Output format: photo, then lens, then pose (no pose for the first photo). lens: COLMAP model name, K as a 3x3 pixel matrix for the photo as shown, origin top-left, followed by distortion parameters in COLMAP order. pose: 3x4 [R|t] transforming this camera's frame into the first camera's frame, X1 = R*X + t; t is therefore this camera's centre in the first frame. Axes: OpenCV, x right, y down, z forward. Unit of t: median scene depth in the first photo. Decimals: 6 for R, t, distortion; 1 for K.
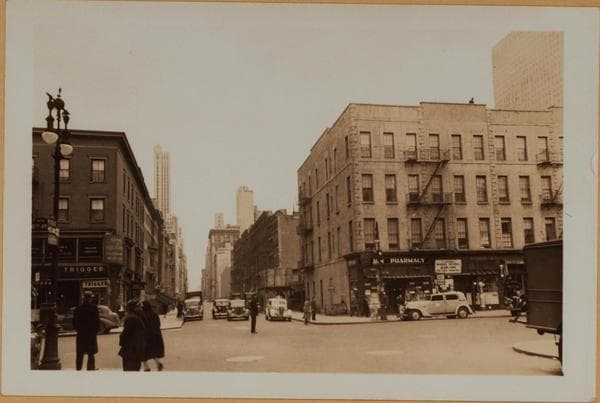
lens RADIAL K [[716.3, 0, 300.0], [0, 716.3, 201.5], [0, 0, 1]] dist [0.089732, -0.006442]
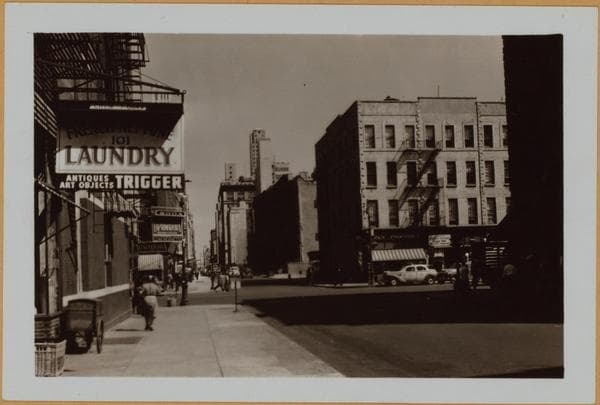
lens RADIAL K [[897.8, 0, 300.0], [0, 897.8, 202.5], [0, 0, 1]] dist [-0.011153, -0.012366]
pose [[0.999345, -0.014873, -0.032977, 0.014735], [0.017054, 0.997615, 0.066887, -0.042446], [0.031904, -0.067405, 0.997215, -0.269364]]
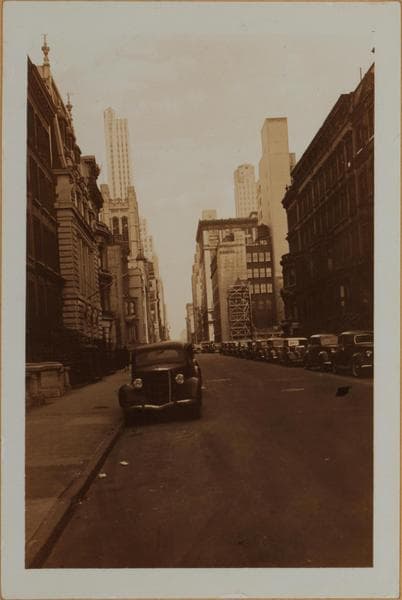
lens RADIAL K [[827.5, 0, 201.0], [0, 827.5, 300.0], [0, 0, 1]] dist [-0.001161, -0.006526]
pose [[0.992727, -0.036755, -0.114638, -0.235937], [0.045749, 0.995993, 0.076840, 0.225183], [0.111355, -0.081526, 0.990431, 1.608238]]
